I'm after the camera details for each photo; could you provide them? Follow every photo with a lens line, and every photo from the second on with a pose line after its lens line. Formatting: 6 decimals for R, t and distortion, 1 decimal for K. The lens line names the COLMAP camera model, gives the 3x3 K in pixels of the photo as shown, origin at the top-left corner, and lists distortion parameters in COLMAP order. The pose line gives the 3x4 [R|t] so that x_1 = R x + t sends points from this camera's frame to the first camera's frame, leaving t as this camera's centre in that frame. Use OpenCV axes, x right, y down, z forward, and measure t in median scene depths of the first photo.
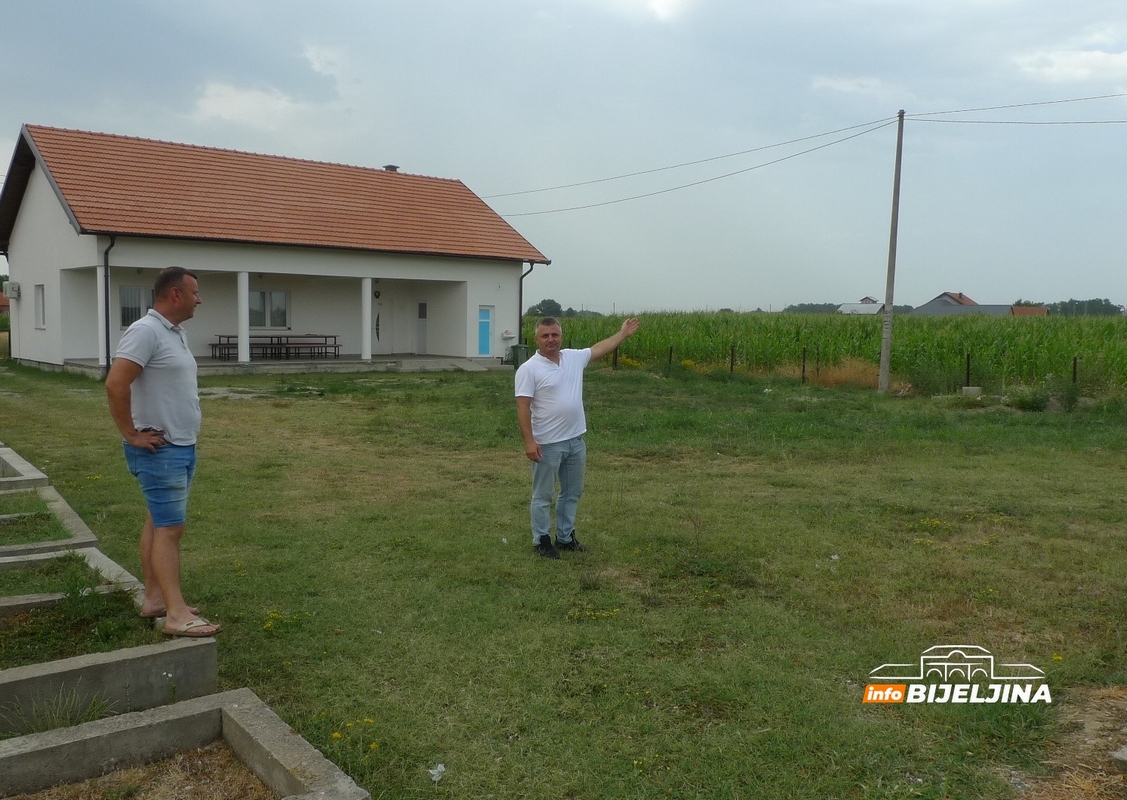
lens RADIAL K [[965.4, 0, 560.8], [0, 965.4, 398.9], [0, 0, 1]] dist [-0.036389, -0.003354]
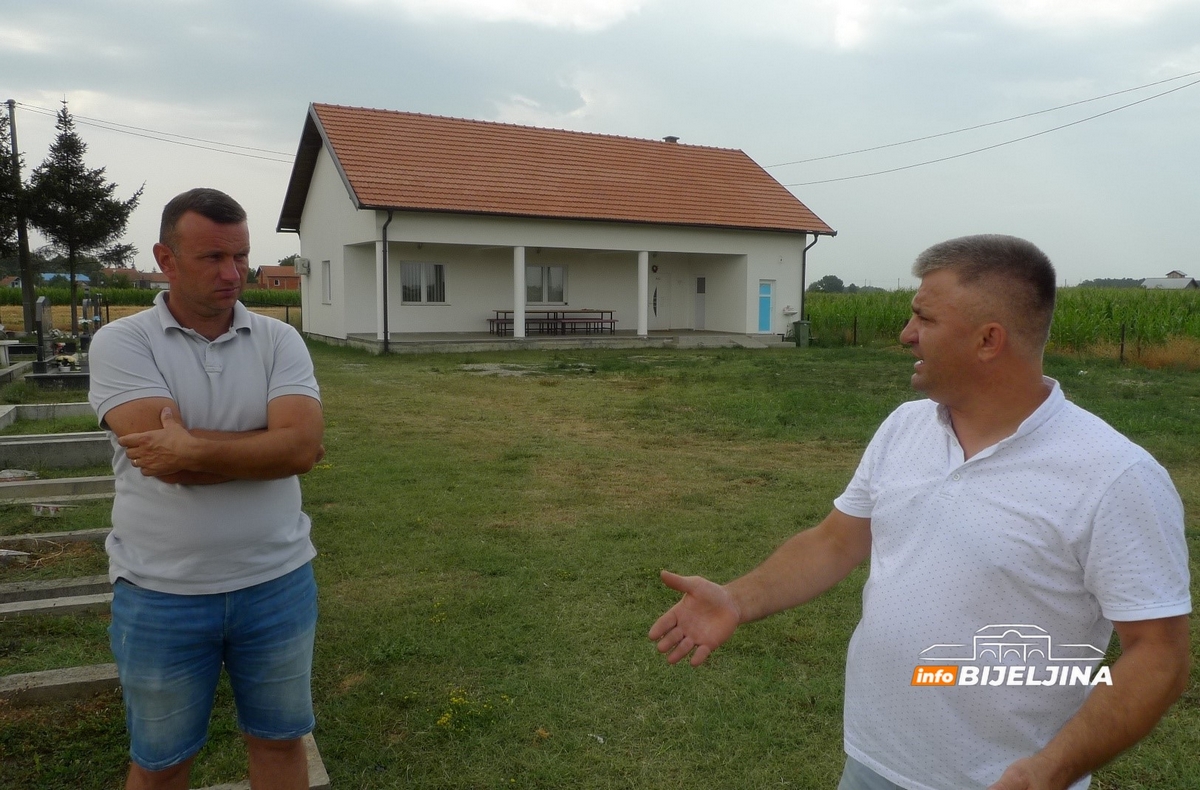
lens RADIAL K [[924.8, 0, 632.2], [0, 924.8, 374.8], [0, 0, 1]] dist [-0.014896, -0.003957]
pose [[0.975506, 0.014245, -0.219512, -0.007474], [-0.013750, 0.999898, 0.003784, -0.005710], [0.219544, -0.000673, 0.975602, 0.105393]]
